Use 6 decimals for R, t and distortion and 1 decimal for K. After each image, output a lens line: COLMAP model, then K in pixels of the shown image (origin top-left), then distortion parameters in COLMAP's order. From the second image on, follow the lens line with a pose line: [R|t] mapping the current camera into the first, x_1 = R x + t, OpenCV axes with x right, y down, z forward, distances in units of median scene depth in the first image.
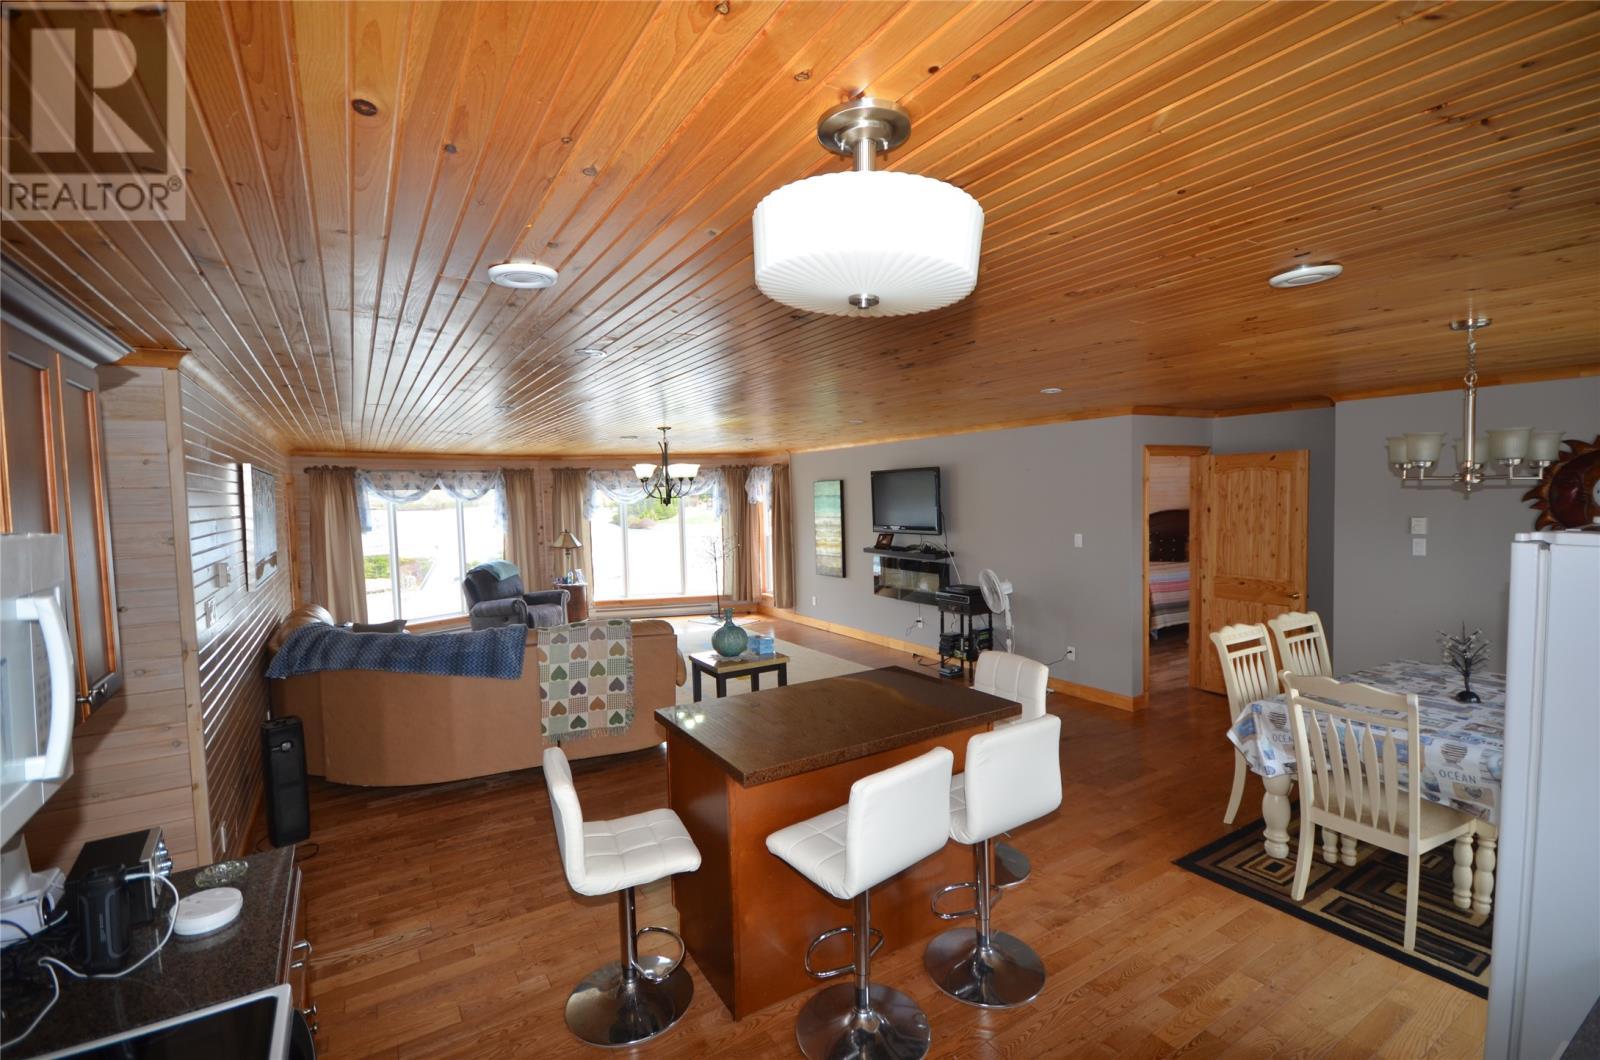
lens RADIAL K [[698.3, 0, 795.2], [0, 698.3, 537.4], [0, 0, 1]] dist [0.000425, -0.007358]
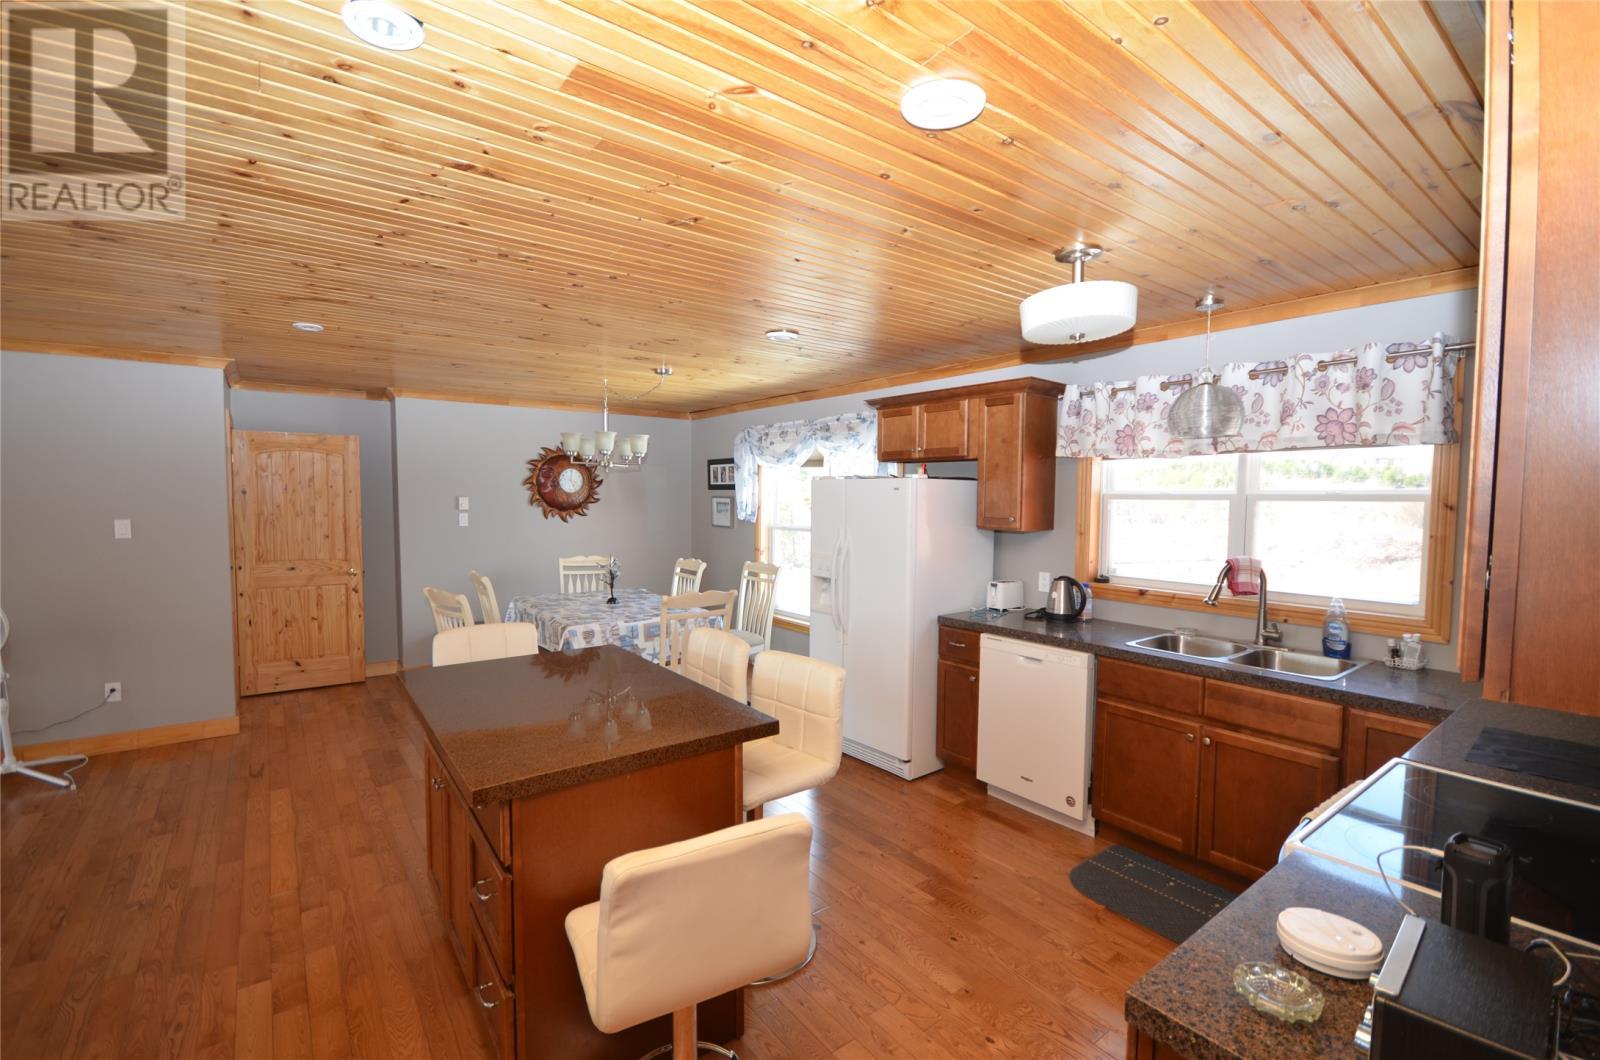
lens RADIAL K [[698.3, 0, 803.8], [0, 698.3, 531.6], [0, 0, 1]] dist [0.000425, -0.007358]
pose [[-0.097151, -0.024014, 0.994980, -0.363146], [0.059414, 0.997786, 0.029883, 0.027037], [-0.993495, 0.062019, -0.095509, 0.378530]]
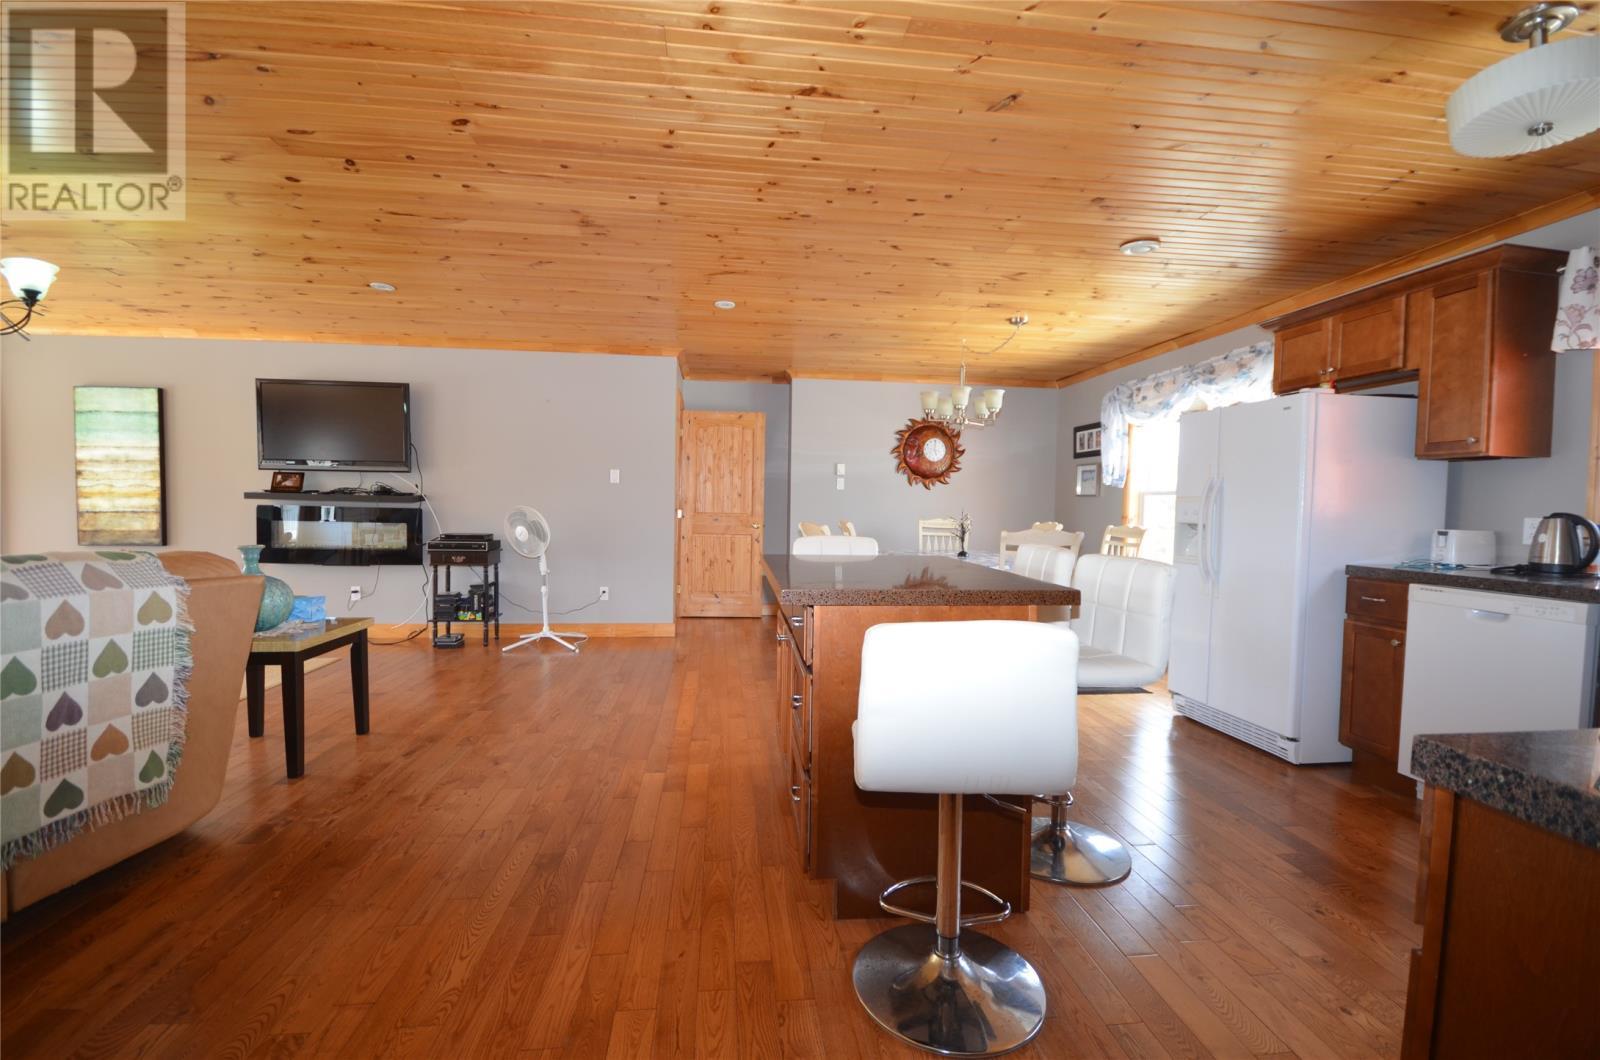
lens RADIAL K [[698.3, 0, 797.3], [0, 698.3, 523.6], [0, 0, 1]] dist [0.000425, -0.007358]
pose [[0.430070, 0.007668, 0.902763, -0.373143], [0.024759, 0.999488, -0.020284, 0.097422], [-0.902456, 0.031075, 0.429660, 0.344110]]
